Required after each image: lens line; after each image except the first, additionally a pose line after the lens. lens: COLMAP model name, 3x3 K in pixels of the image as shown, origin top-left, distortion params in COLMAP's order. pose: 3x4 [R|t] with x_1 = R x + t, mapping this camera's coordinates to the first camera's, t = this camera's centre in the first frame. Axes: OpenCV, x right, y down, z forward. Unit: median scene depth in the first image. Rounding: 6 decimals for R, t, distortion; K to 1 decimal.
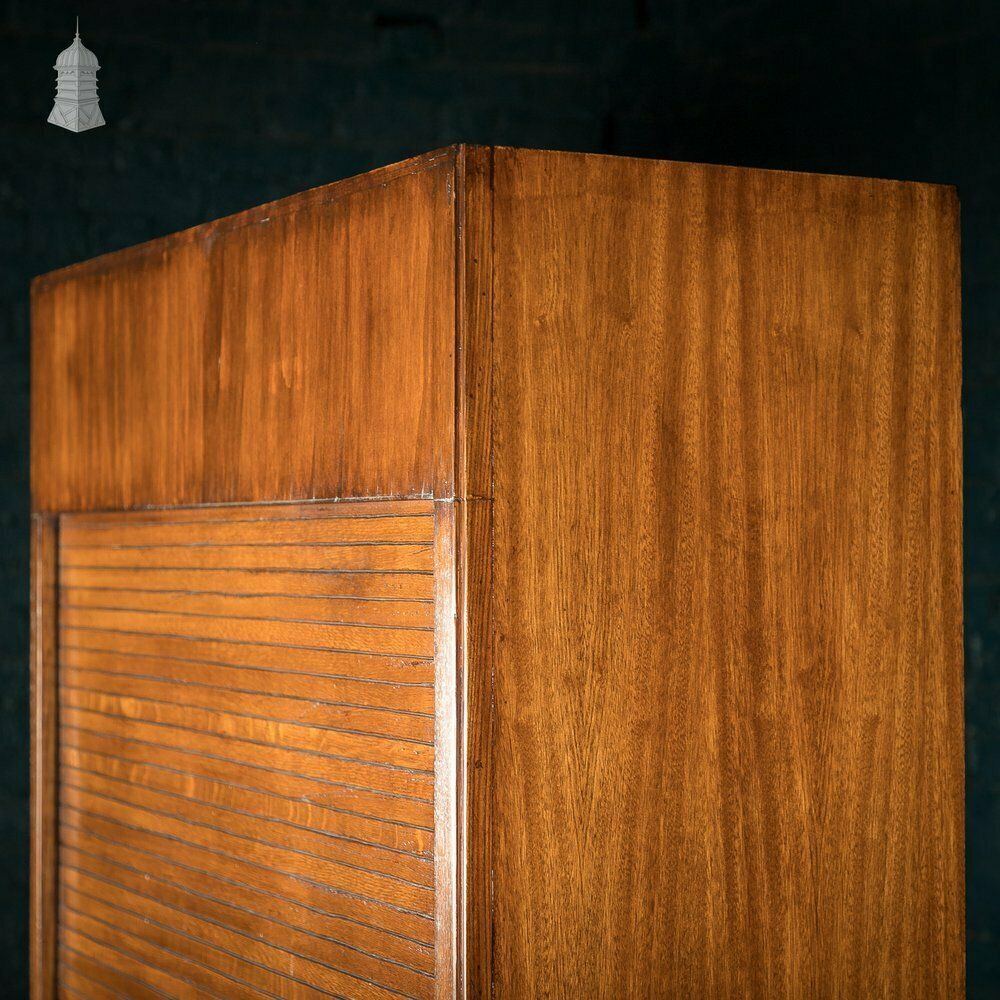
lens RADIAL K [[2796.2, 0, 500.8], [0, 2796.2, 503.4], [0, 0, 1]] dist [-0.049154, 0.000000]
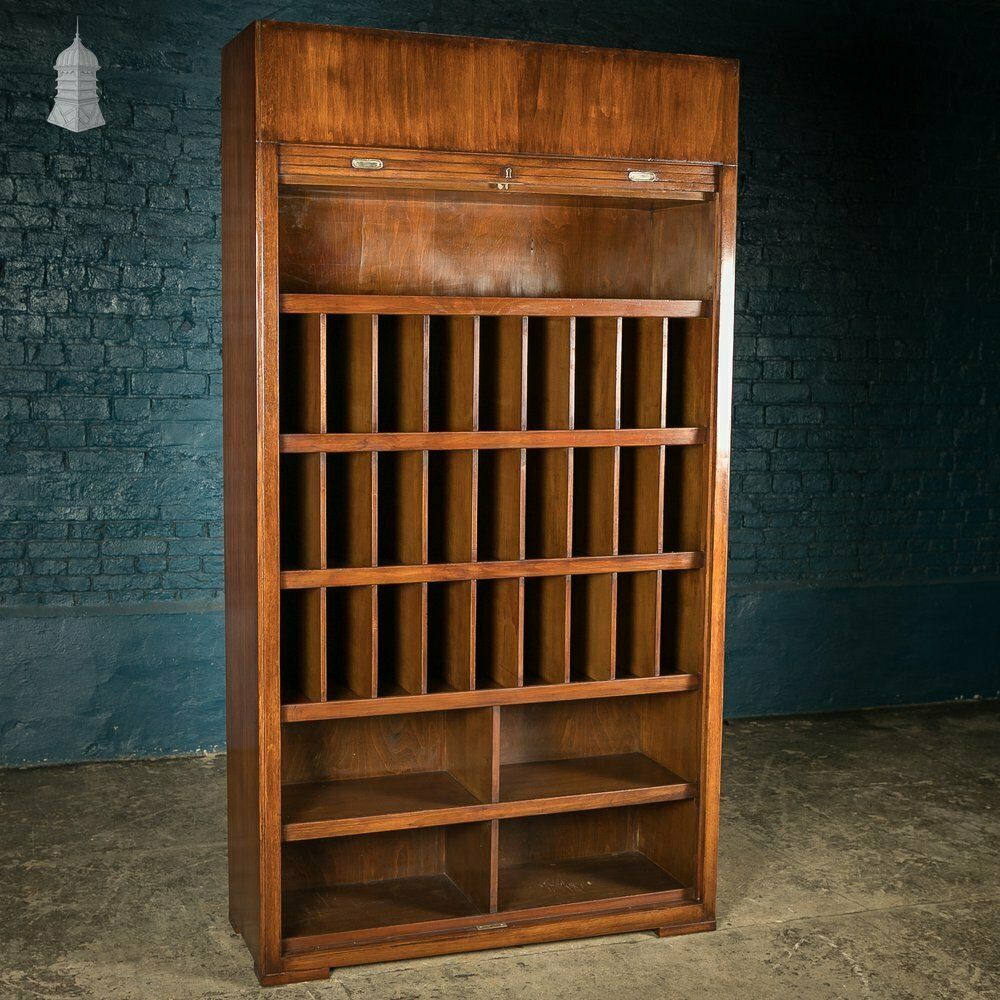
lens RADIAL K [[1582.8, 0, 487.2], [0, 1582.8, 508.3], [0, 0, 1]] dist [-0.010341, 0.000000]
pose [[0.077317, -0.119675, 0.989798, -1.855758], [-0.029224, 0.992071, 0.122233, 0.173103], [-0.996578, -0.038377, 0.073207, 1.057704]]
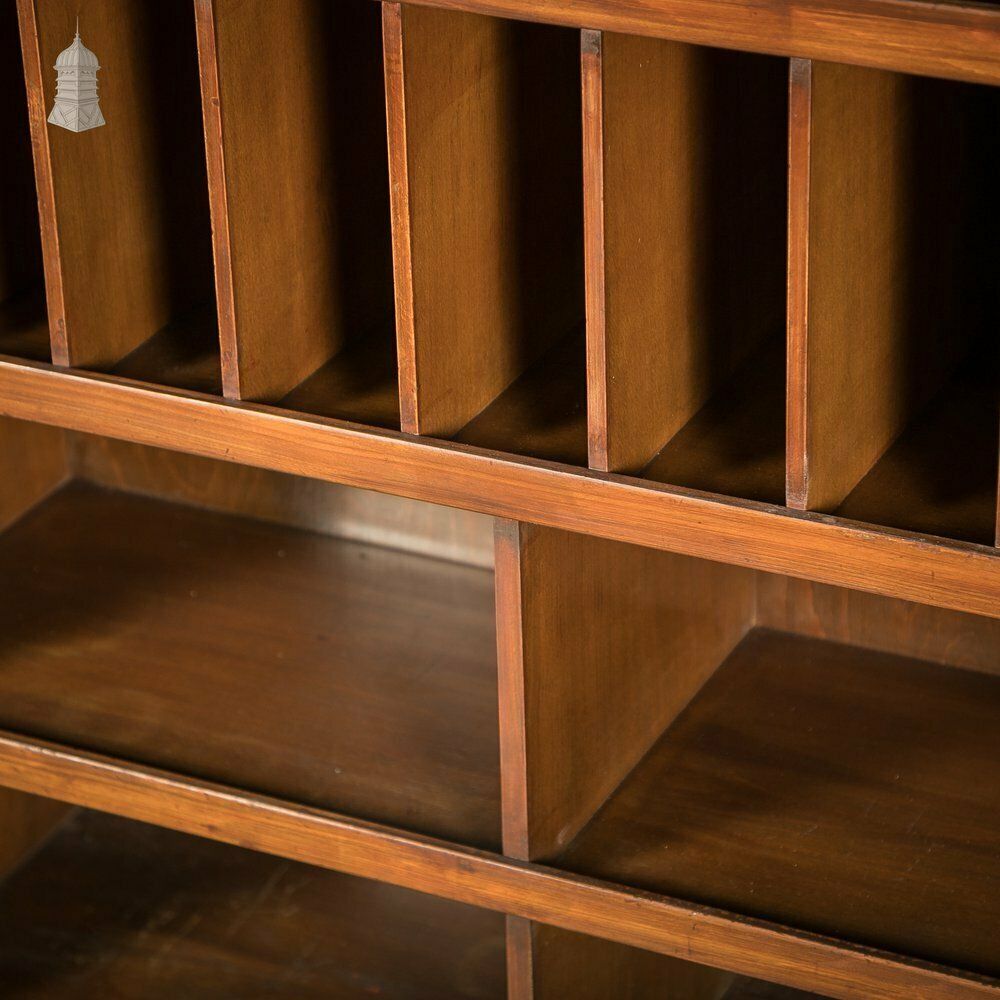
lens RADIAL K [[3434.9, 0, 500.5], [0, 3434.9, 503.1], [0, 0, 1]] dist [0.183308, 0.000000]
pose [[0.769793, -0.317348, 0.553813, -0.632223], [0.017640, 0.877892, 0.478533, 0.153678], [-0.638050, -0.358603, 0.681393, 0.520309]]
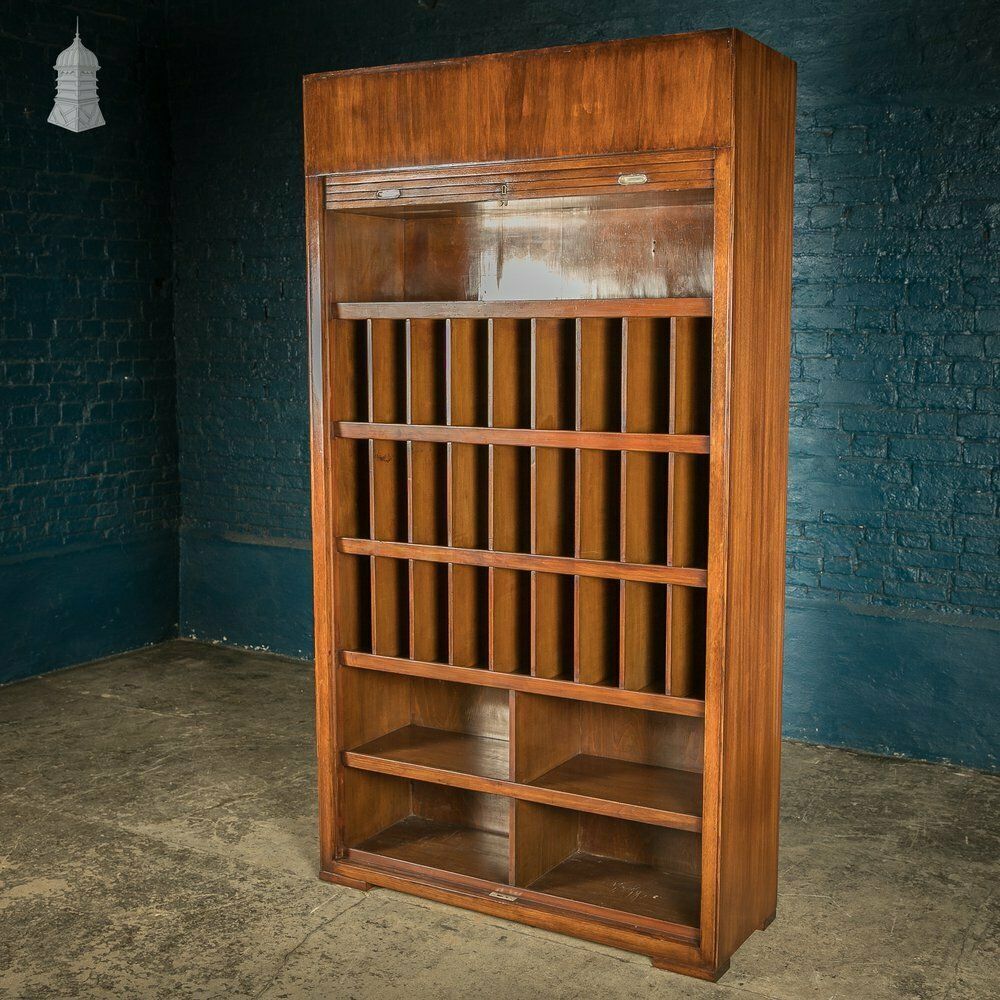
lens RADIAL K [[1379.8, 0, 486.9], [0, 1379.8, 519.3], [0, 0, 1]] dist [-0.013793, 0.000000]
pose [[0.818786, -0.080678, 0.568401, -1.047935], [-0.007785, 0.988425, 0.151510, 0.163089], [-0.574045, -0.128479, 0.808681, -0.119748]]
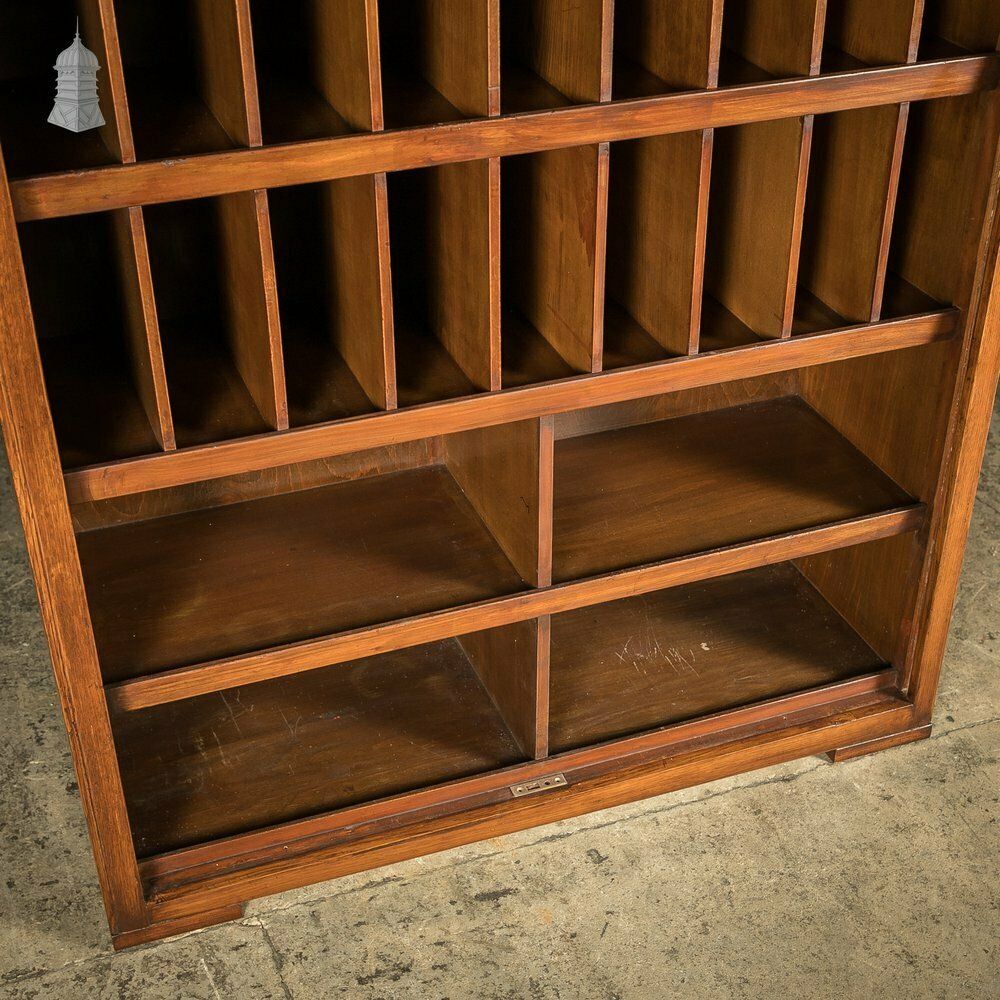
lens RADIAL K [[1582.8, 0, 519.3], [0, 1582.8, 584.6], [0, 0, 1]] dist [-0.010341, 0.000000]
pose [[0.053066, -0.572294, 0.818329, -0.854524], [-0.019408, 0.818738, 0.573839, 0.200231], [-0.998402, -0.046334, 0.032340, 1.153072]]
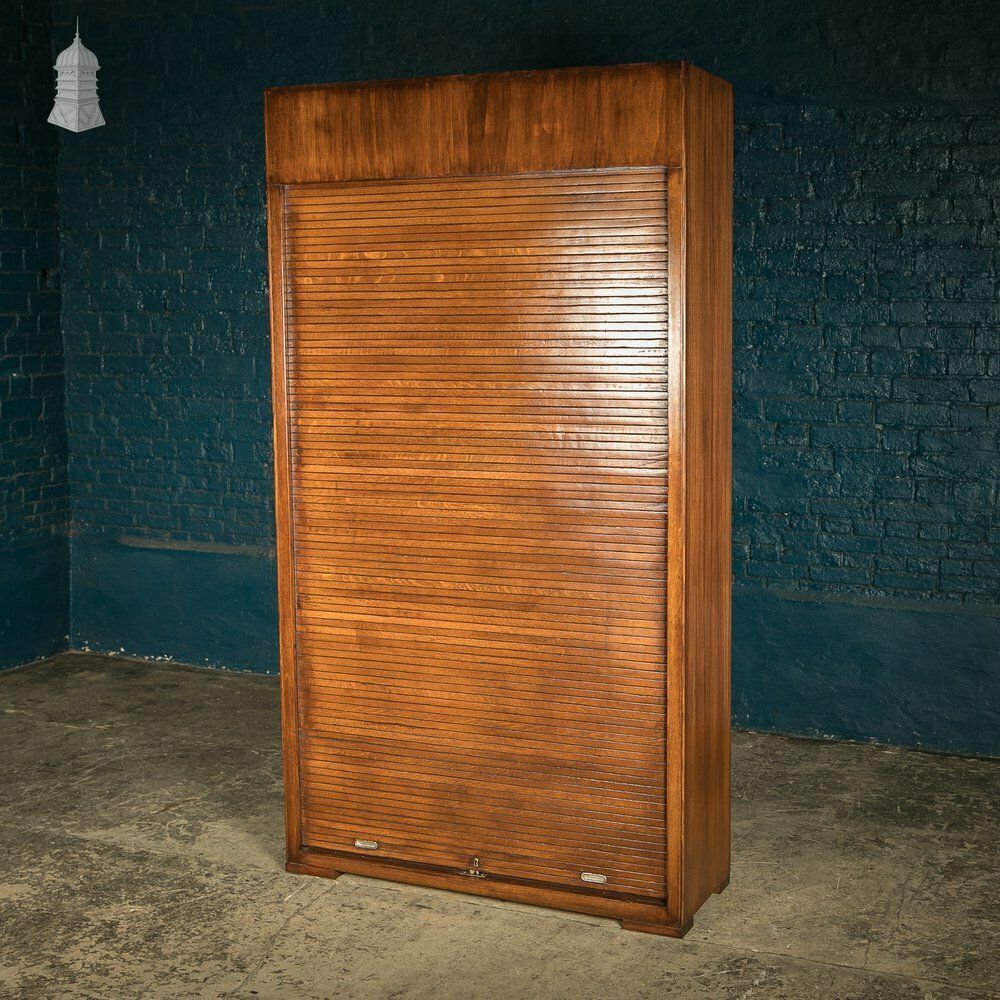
lens RADIAL K [[1582.8, 0, 505.5], [0, 1582.8, 489.6], [0, 0, 1]] dist [-0.010341, 0.000000]
pose [[0.747724, -0.086175, 0.658394, -1.363082], [-0.001903, 0.991261, 0.131904, 0.123180], [-0.664007, -0.099881, 0.741026, -0.297412]]
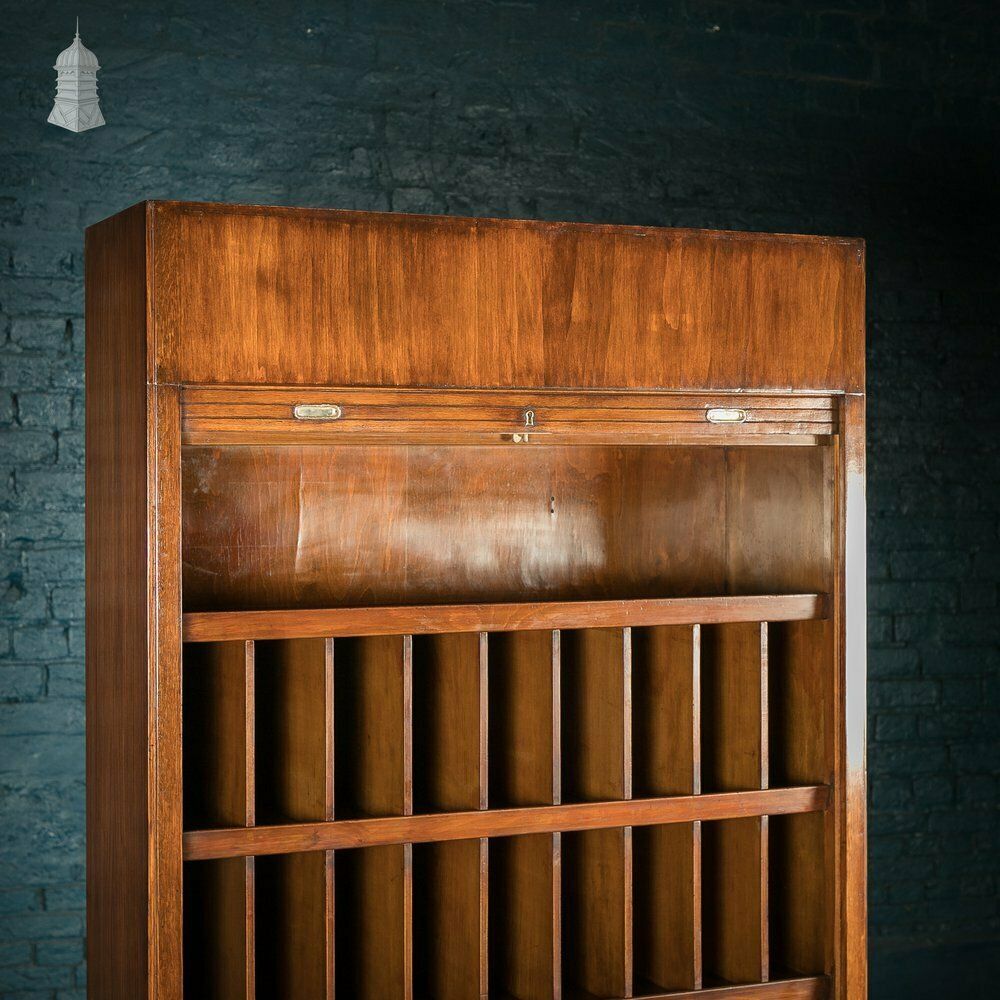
lens RADIAL K [[2143.7, 0, 506.4], [0, 2143.7, 498.8], [0, 0, 1]] dist [0.047368, 0.000000]
pose [[0.022893, -0.018596, 0.999565, -1.643977], [-0.016505, 0.999684, 0.018976, 0.051209], [-0.999602, -0.016932, 0.022579, 1.154903]]
